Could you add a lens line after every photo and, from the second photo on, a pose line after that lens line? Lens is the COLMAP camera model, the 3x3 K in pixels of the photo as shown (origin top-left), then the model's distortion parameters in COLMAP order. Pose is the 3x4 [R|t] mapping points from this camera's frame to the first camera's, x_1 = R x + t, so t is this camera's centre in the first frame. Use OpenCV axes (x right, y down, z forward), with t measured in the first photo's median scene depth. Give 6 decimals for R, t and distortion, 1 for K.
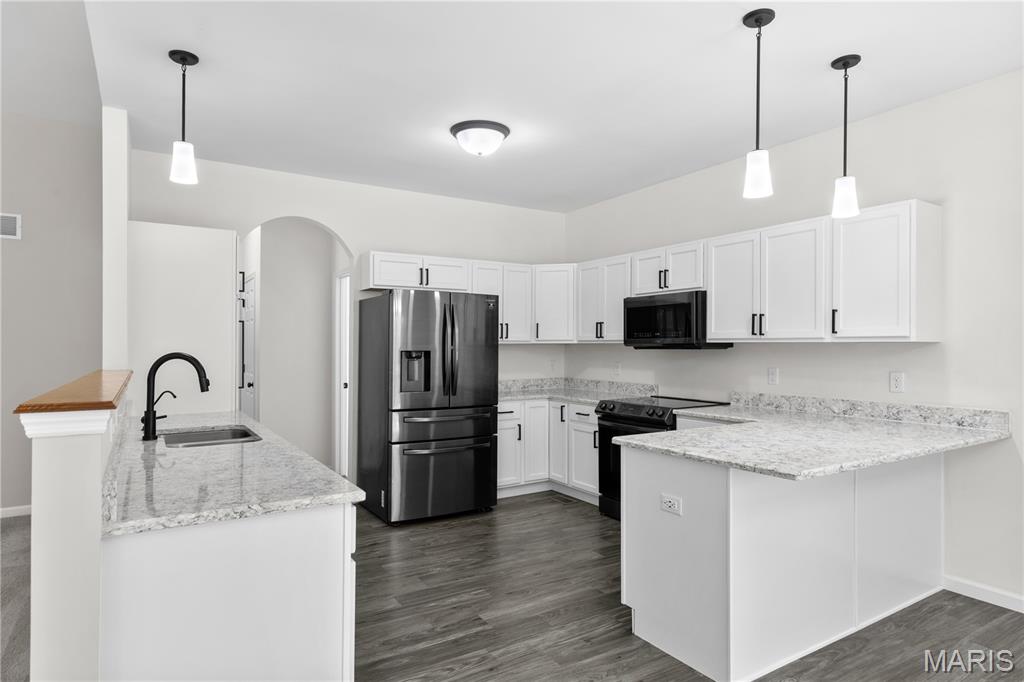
lens RADIAL K [[591.5, 0, 513.1], [0, 591.5, 351.2], [0, 0, 1]] dist [0.013796, -0.002574]
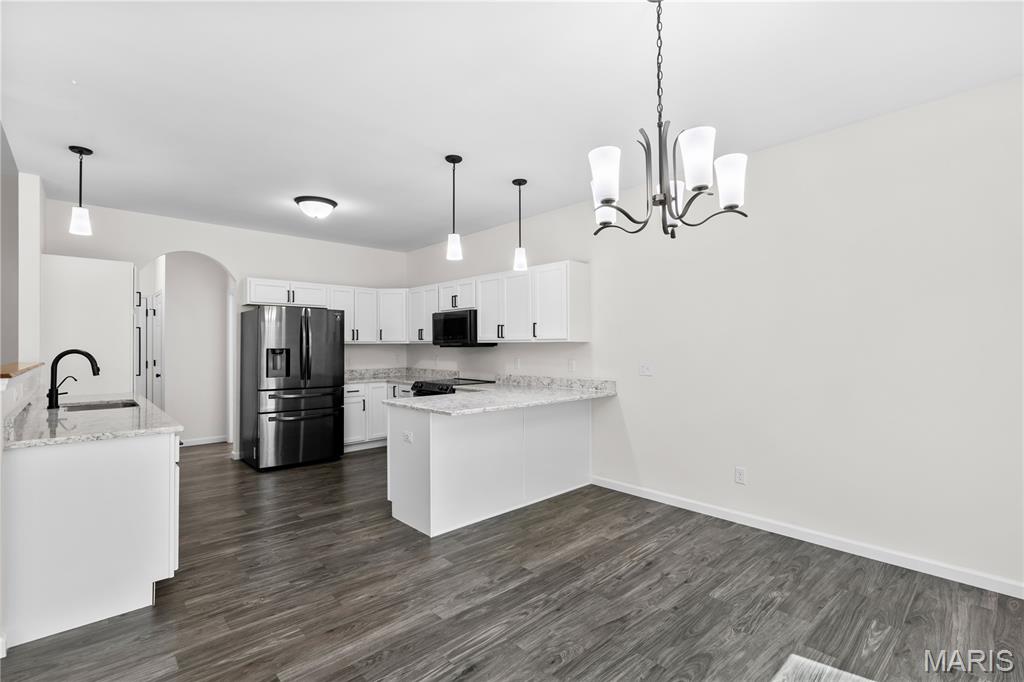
lens RADIAL K [[468.4, 0, 516.8], [0, 468.4, 349.4], [0, 0, 1]] dist [0.000840, -0.000105]
pose [[0.981354, -0.003533, 0.192176, 0.236461], [0.003979, 0.999990, -0.001932, 0.007357], [-0.192167, 0.002661, 0.981359, -0.291037]]
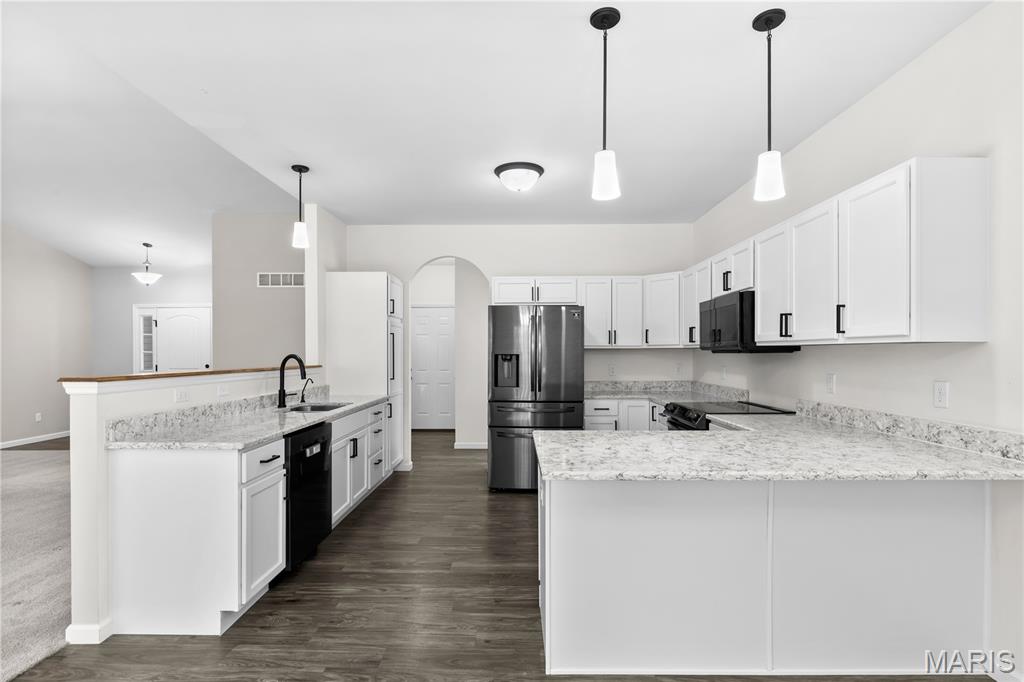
lens RADIAL K [[501.8, 0, 510.5], [0, 501.8, 362.5], [0, 0, 1]] dist [-0.000044, -0.000892]
pose [[0.839740, 0.009673, -0.542903, 0.535143], [-0.003381, 0.999915, 0.012586, 0.004118], [0.542978, -0.008734, 0.839701, 0.148230]]
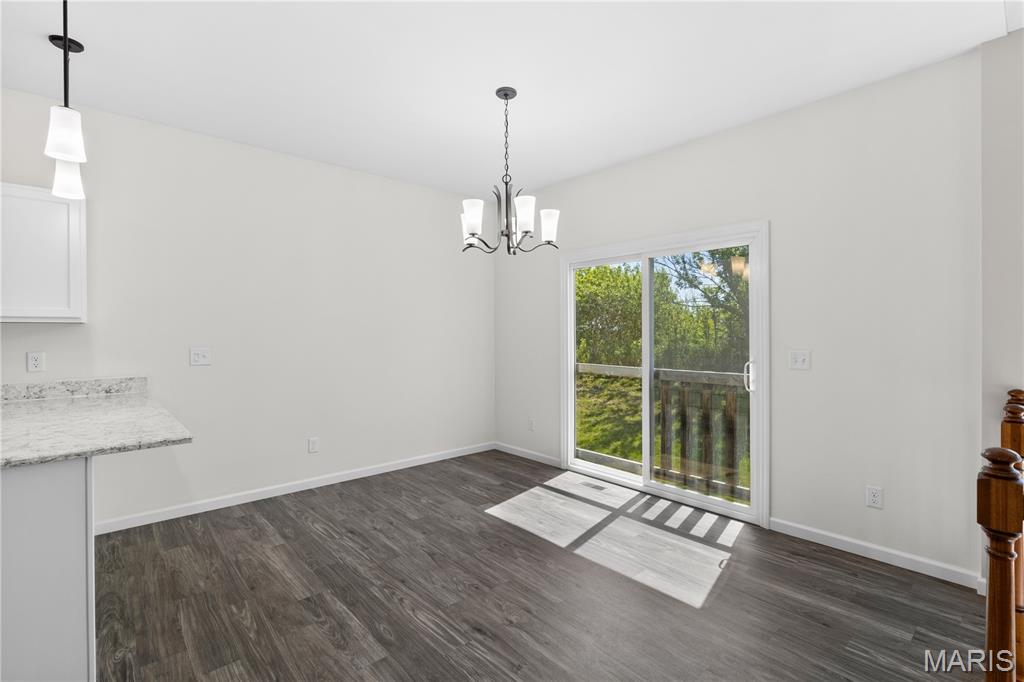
lens RADIAL K [[468.4, 0, 521.1], [0, 468.4, 337.9], [0, 0, 1]] dist [0.000840, -0.000105]
pose [[-0.178374, -0.013704, 0.983867, -0.306305], [0.011472, 0.999806, 0.016006, 0.007212], [-0.983896, 0.014142, -0.178183, 0.321341]]
